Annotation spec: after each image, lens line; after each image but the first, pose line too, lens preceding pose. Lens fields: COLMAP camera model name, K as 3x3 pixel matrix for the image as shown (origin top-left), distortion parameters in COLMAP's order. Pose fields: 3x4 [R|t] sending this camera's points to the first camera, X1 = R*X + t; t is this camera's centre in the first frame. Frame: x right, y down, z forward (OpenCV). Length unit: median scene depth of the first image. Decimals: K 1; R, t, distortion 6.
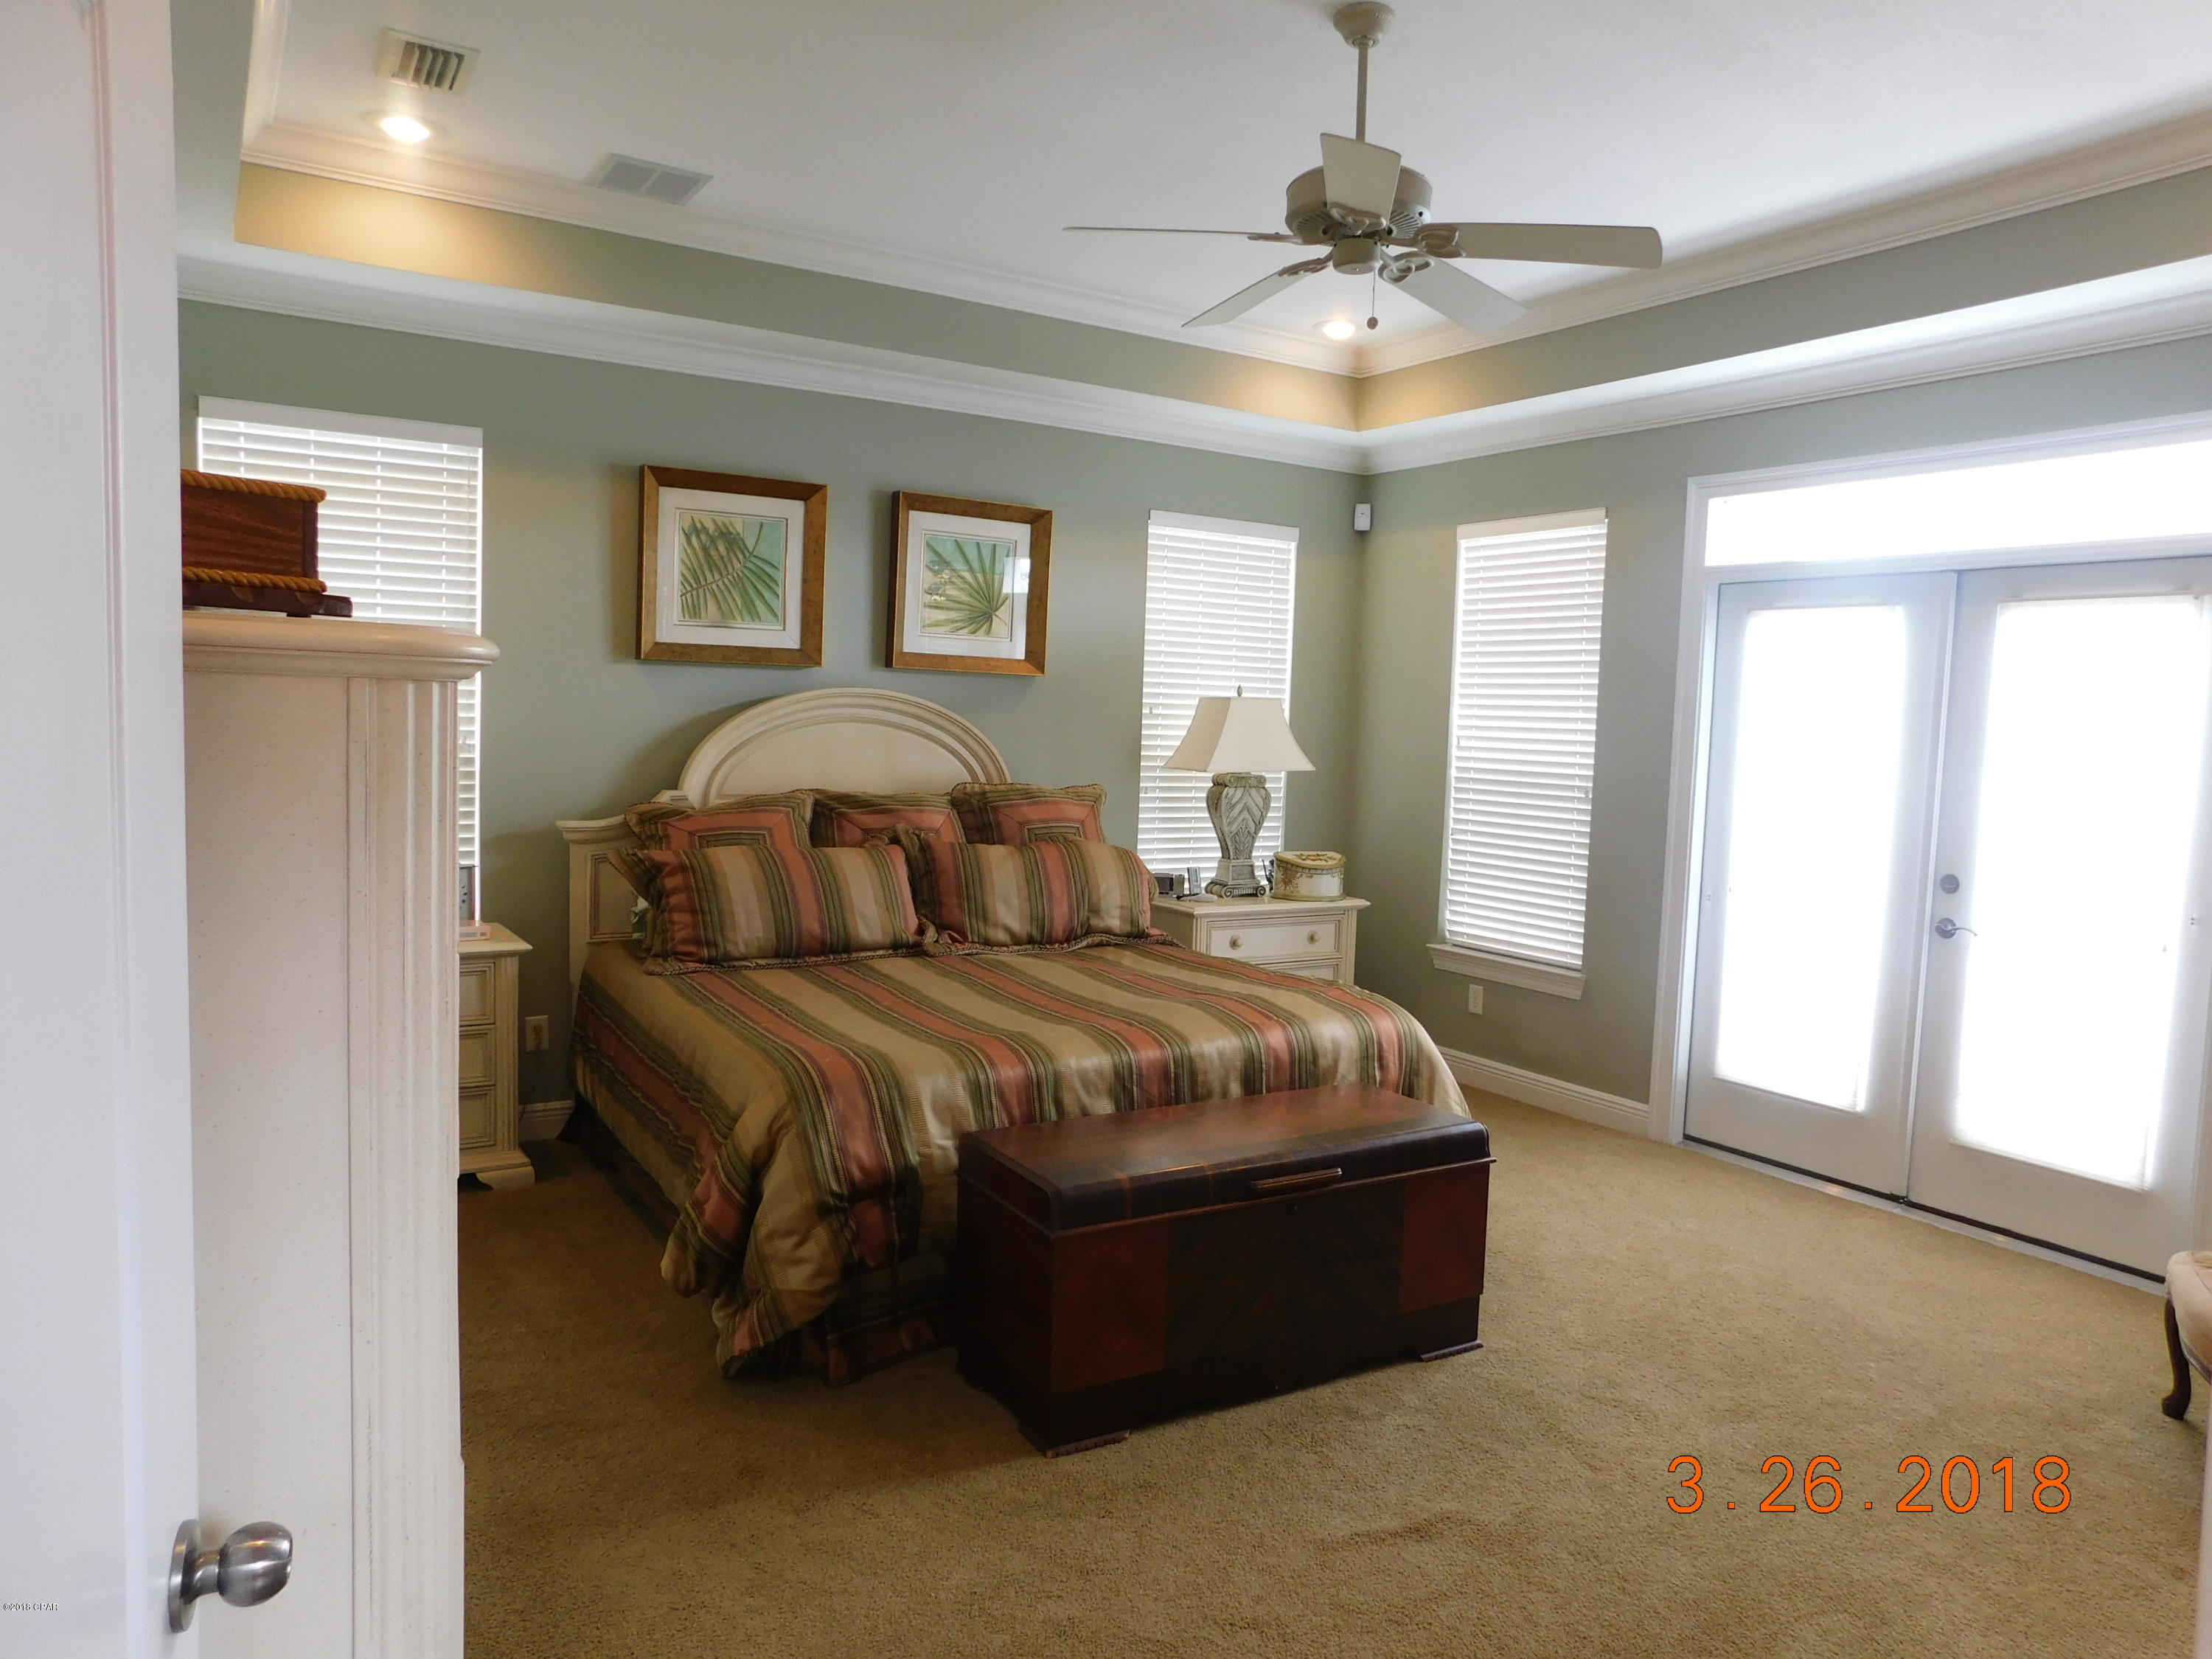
lens RADIAL K [[1467.5, 0, 1123.1], [0, 1467.5, 847.2], [0, 0, 1]] dist [-0.074167, 0.057435]
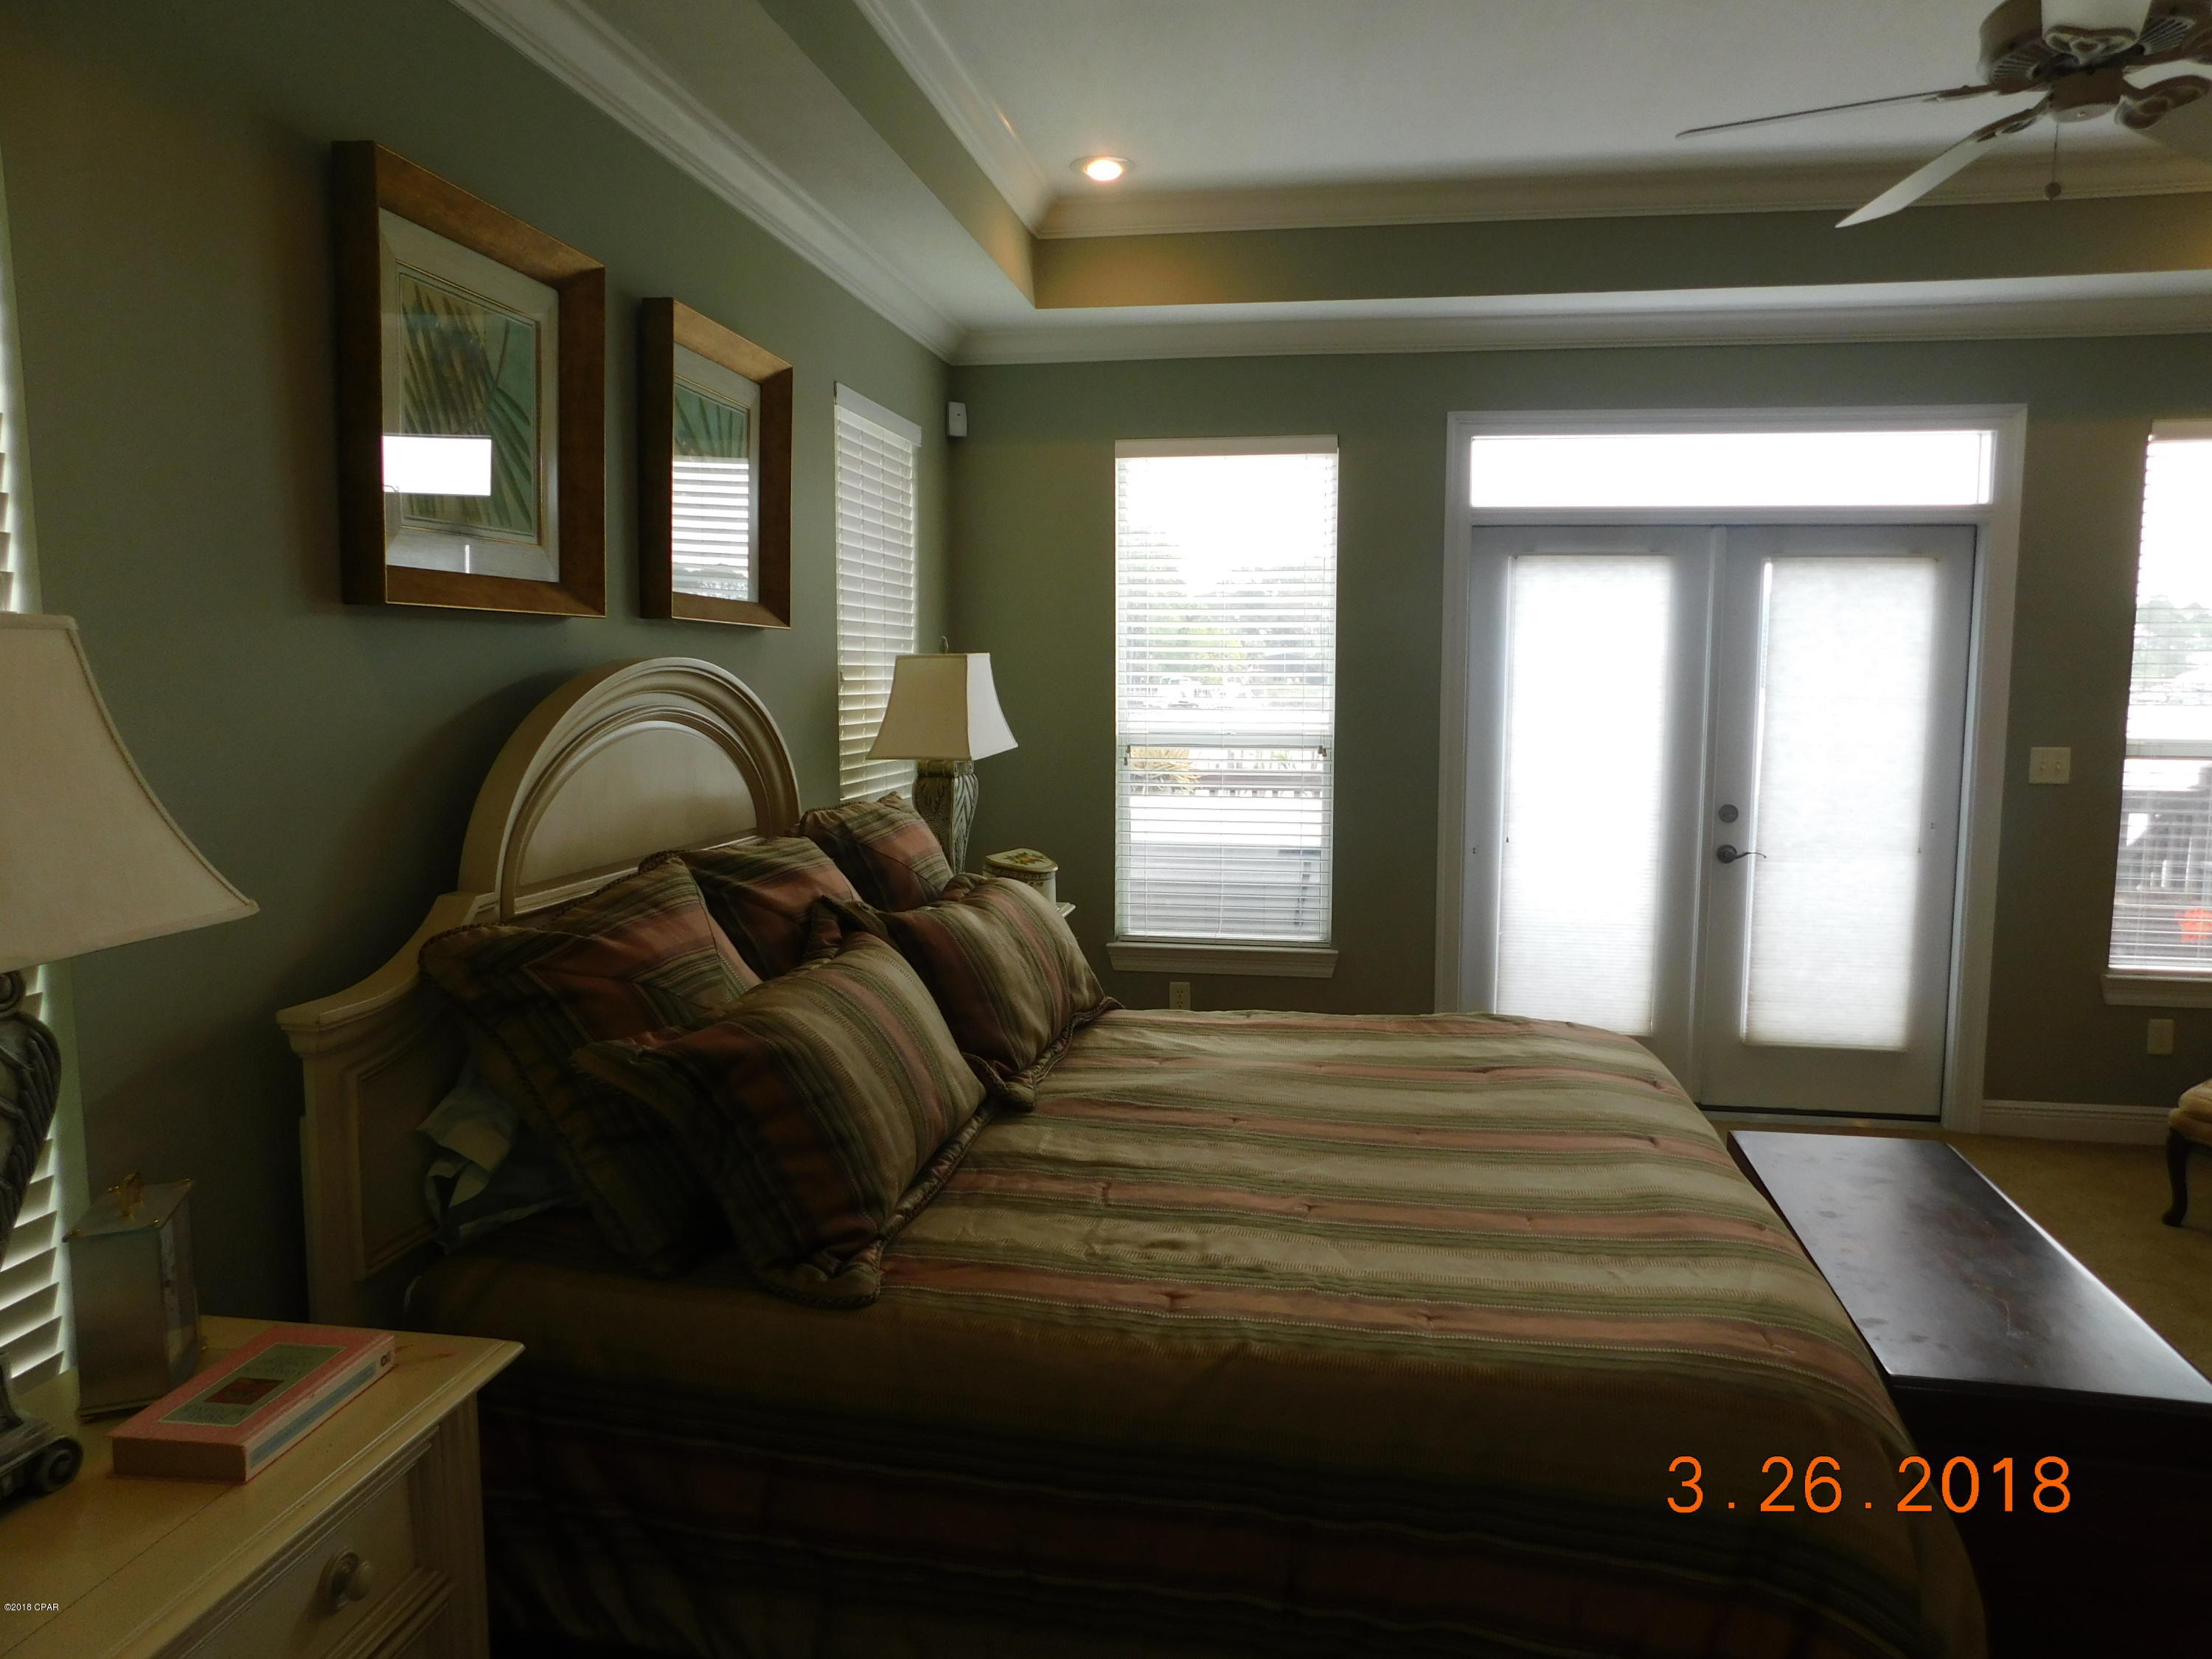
lens RADIAL K [[1467.5, 0, 1116.7], [0, 1467.5, 810.8], [0, 0, 1]] dist [-0.074167, 0.057435]
pose [[0.666238, -0.100647, 0.738916, -0.484712], [0.082176, 0.994725, 0.061398, -0.072441], [-0.741198, 0.019816, 0.670994, 0.524175]]
